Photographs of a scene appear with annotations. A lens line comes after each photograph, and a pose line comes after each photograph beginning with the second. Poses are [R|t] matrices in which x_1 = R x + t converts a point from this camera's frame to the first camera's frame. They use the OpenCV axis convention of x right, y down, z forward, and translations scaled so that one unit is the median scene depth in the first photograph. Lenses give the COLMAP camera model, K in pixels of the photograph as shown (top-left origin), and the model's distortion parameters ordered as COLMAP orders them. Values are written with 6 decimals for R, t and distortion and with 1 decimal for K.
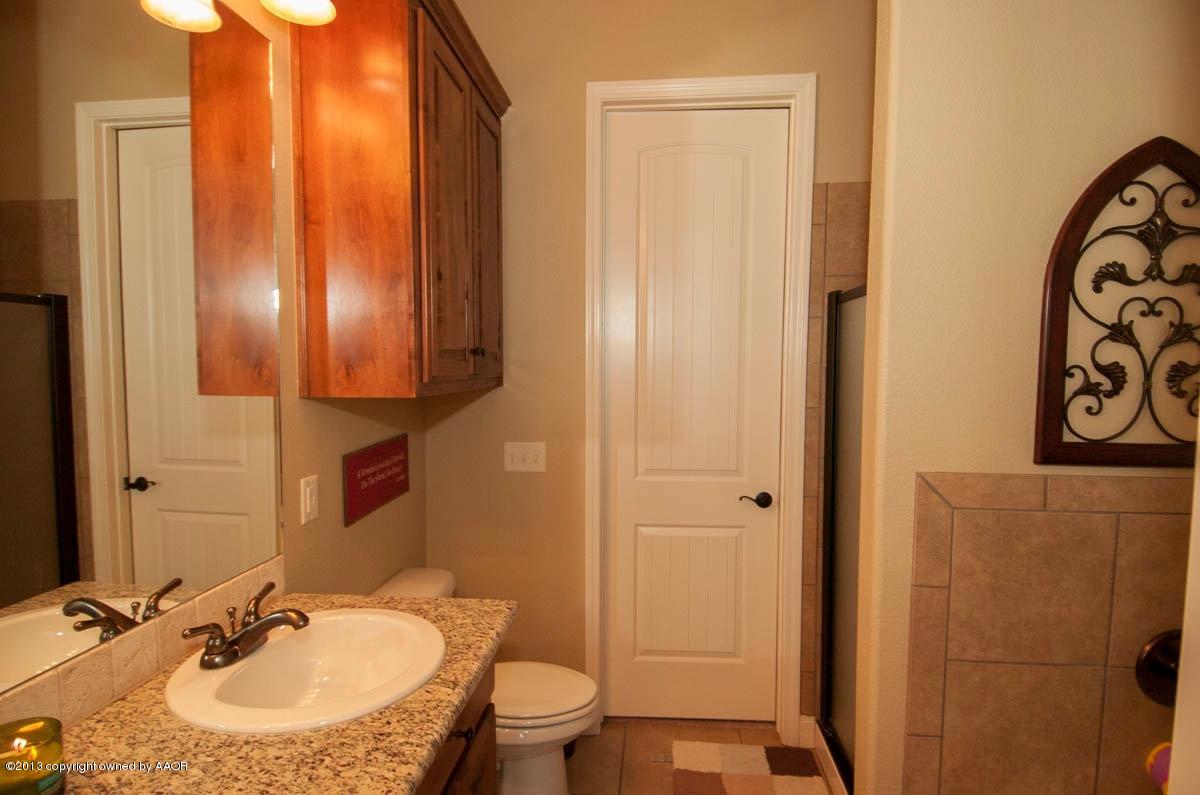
lens RADIAL K [[626.6, 0, 603.8], [0, 626.6, 400.1], [0, 0, 1]] dist [0.048266, -0.054198]
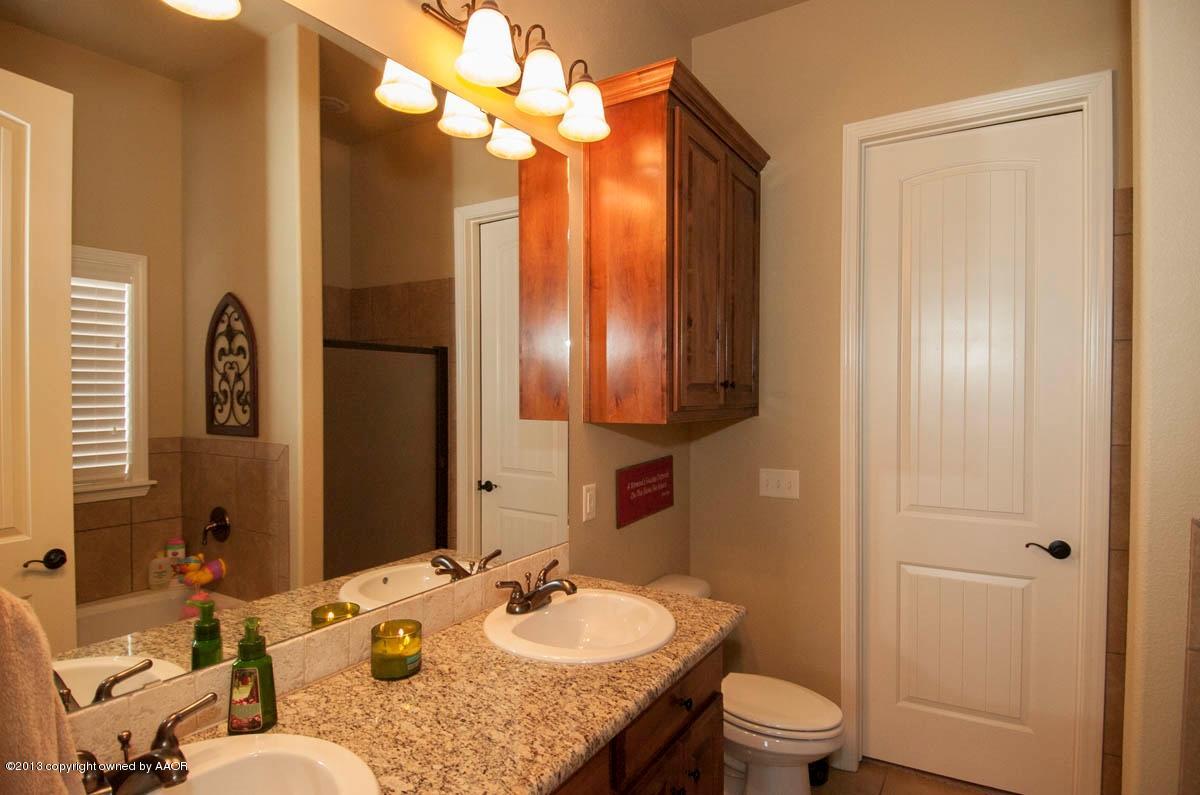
lens RADIAL K [[626.6, 0, 603.8], [0, 626.6, 400.1], [0, 0, 1]] dist [0.048266, -0.054198]
pose [[0.892483, 0.001566, -0.451079, 0.134180], [-0.023178, 0.998832, -0.042391, 0.004205], [0.450486, 0.048288, 0.891477, -0.126014]]
